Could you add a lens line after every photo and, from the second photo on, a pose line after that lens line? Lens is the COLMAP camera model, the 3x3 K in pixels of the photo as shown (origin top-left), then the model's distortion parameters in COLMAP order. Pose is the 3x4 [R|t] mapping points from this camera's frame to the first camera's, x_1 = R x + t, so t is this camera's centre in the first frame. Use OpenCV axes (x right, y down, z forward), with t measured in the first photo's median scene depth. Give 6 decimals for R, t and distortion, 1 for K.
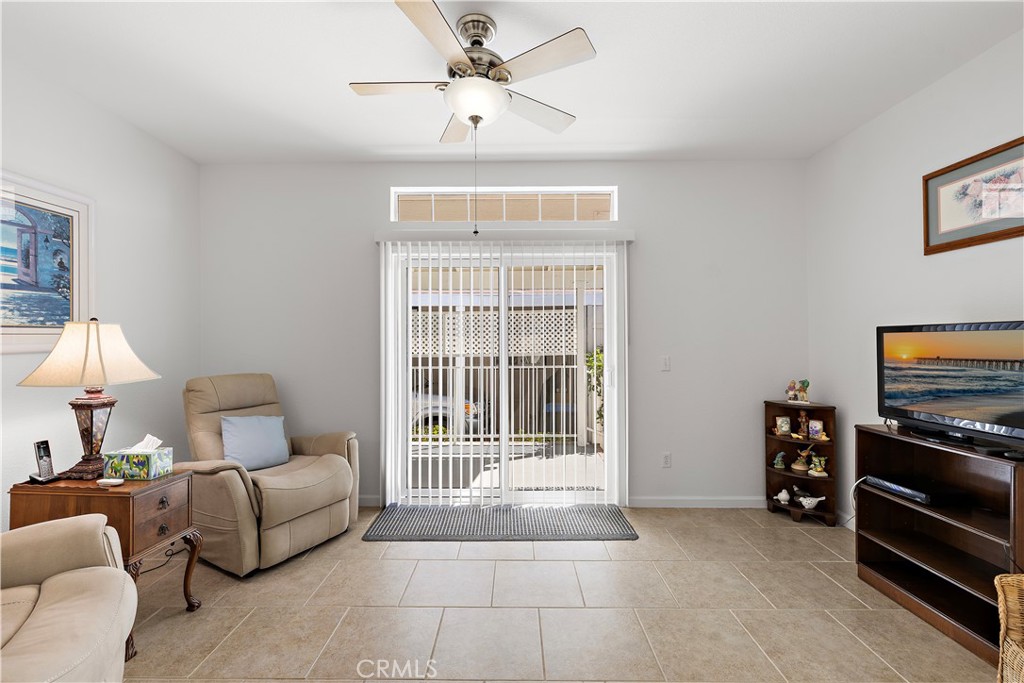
lens RADIAL K [[435.3, 0, 514.3], [0, 435.3, 344.5], [0, 0, 1]] dist [-0.000538, 0.000281]
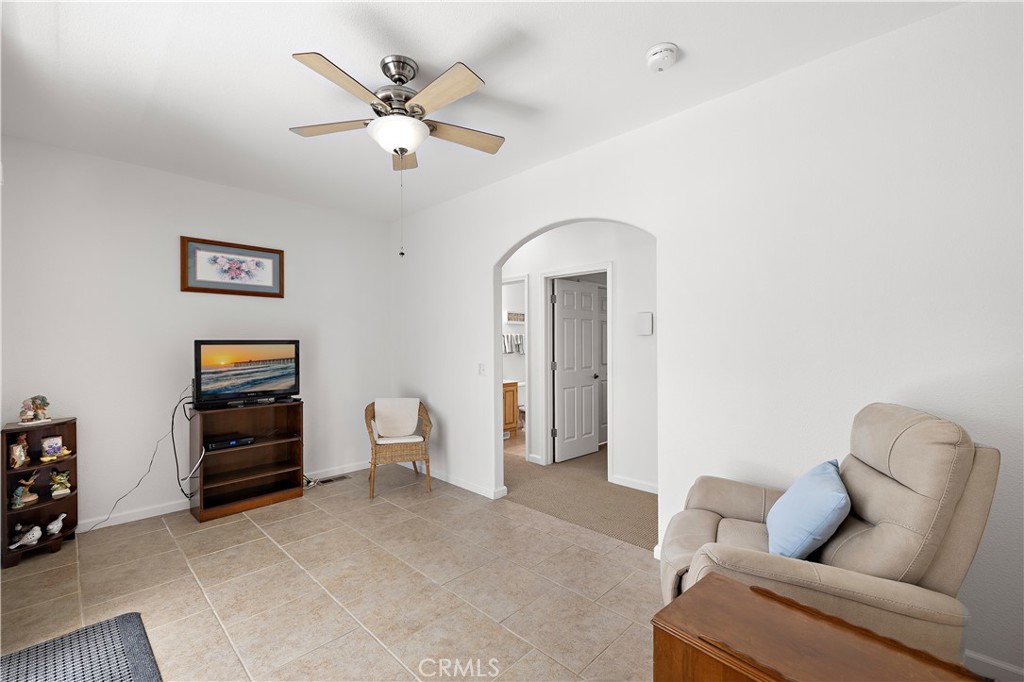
lens RADIAL K [[435.3, 0, 514.3], [0, 435.3, 344.0], [0, 0, 1]] dist [-0.000538, 0.000281]
pose [[-0.707789, -0.004695, 0.706408, -0.850504], [-0.007624, 0.999970, -0.000993, -0.039665], [-0.706382, -0.006088, -0.707804, 1.259374]]
